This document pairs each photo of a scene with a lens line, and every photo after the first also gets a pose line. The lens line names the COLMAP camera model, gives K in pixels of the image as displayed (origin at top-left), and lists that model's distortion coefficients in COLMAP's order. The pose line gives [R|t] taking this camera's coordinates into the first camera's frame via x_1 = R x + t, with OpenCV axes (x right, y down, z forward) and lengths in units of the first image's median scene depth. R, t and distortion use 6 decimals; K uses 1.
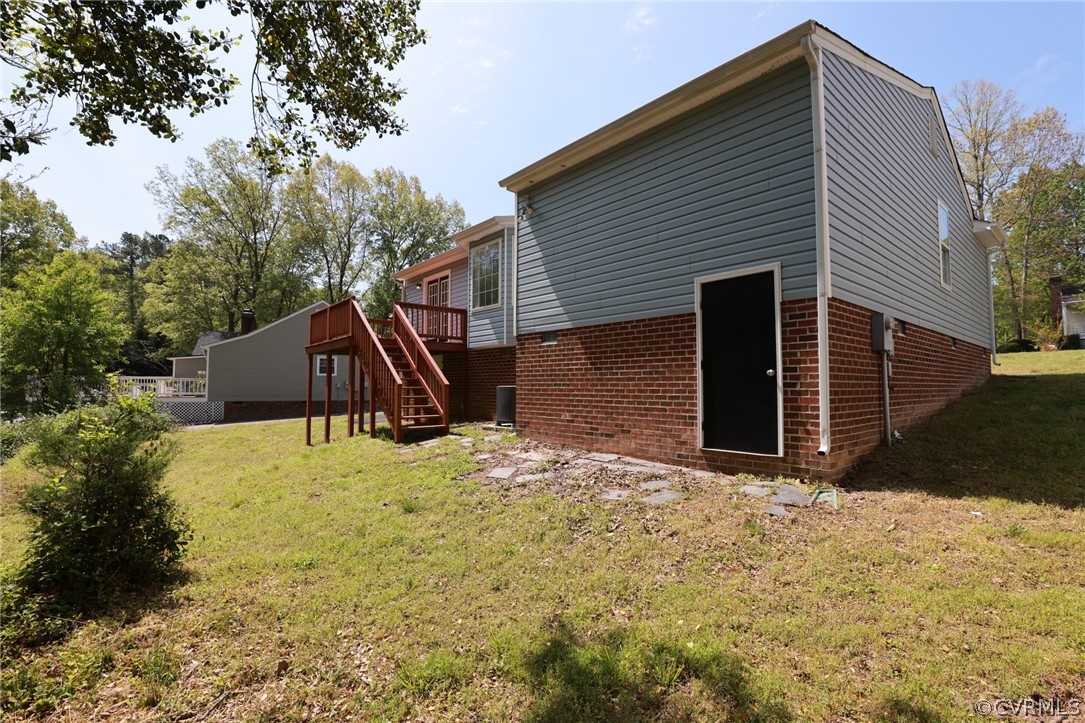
lens RADIAL K [[493.3, 0, 544.1], [0, 493.3, 360.9], [0, 0, 1]] dist [-0.033920, 0.004070]
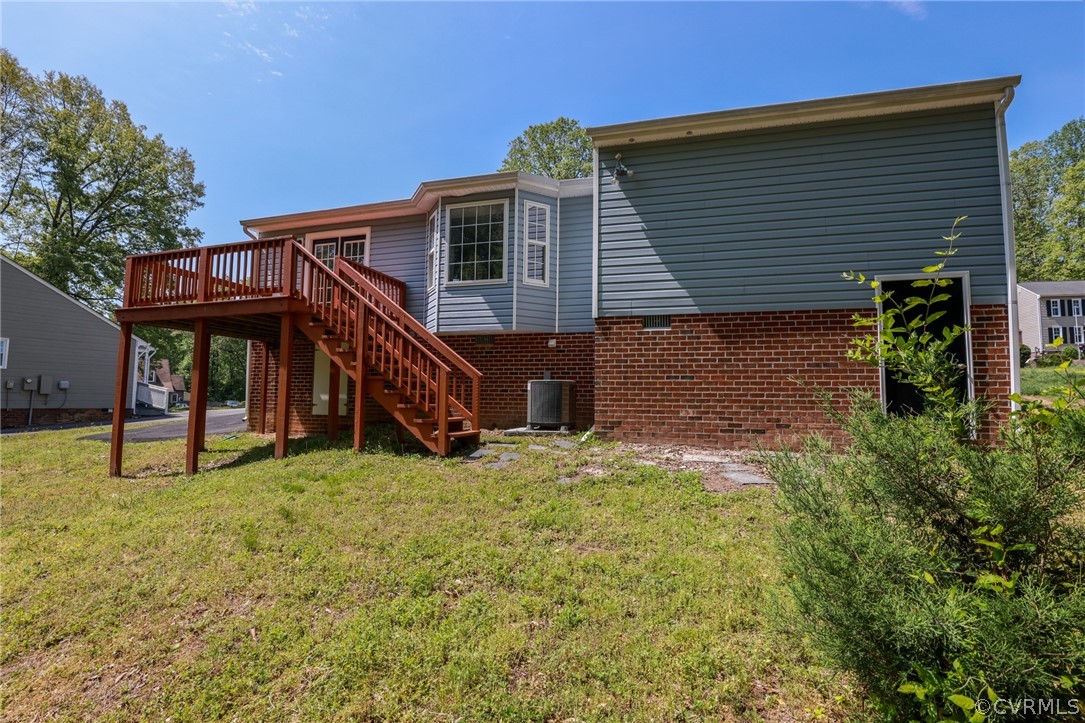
lens RADIAL K [[493.3, 0, 547.7], [0, 493.3, 363.8], [0, 0, 1]] dist [-0.033920, 0.004070]
pose [[0.833016, 0.053752, 0.550631, -0.661655], [-0.040450, 0.998523, -0.036279, 0.067702], [-0.551768, 0.007948, 0.833960, 0.412683]]
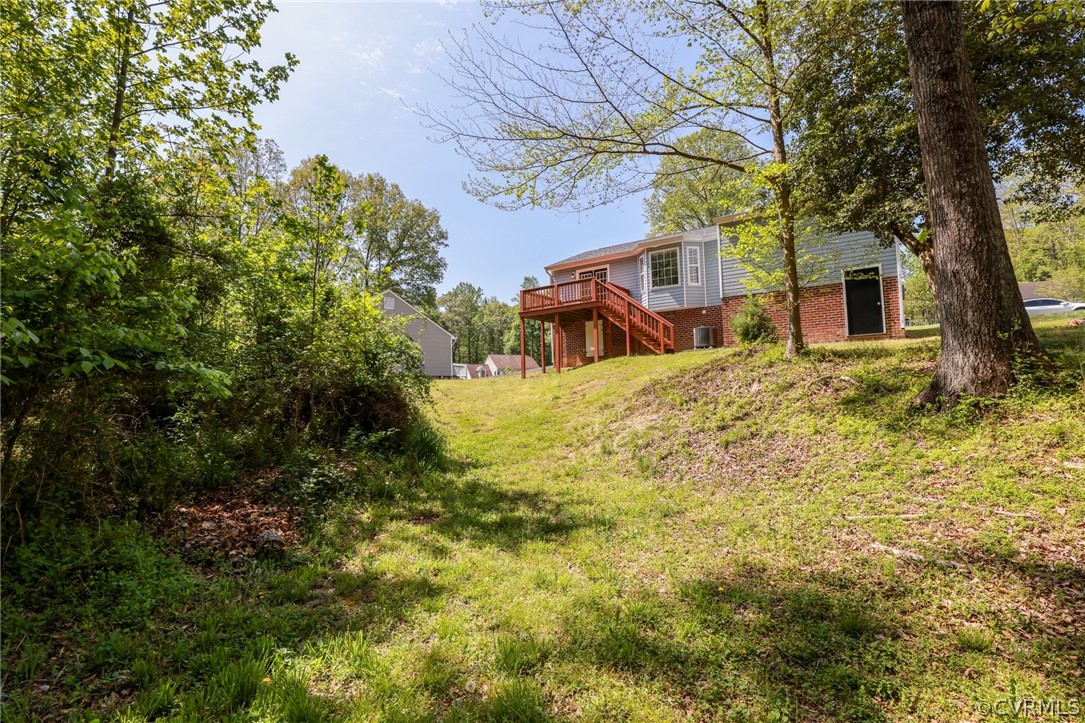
lens RADIAL K [[493.3, 0, 545.4], [0, 493.3, 365.3], [0, 0, 1]] dist [-0.033920, 0.004070]
pose [[0.965463, -0.005808, 0.260474, -1.425206], [0.009400, 0.999877, -0.012548, 0.267842], [-0.260369, 0.014563, 0.965399, -0.790571]]
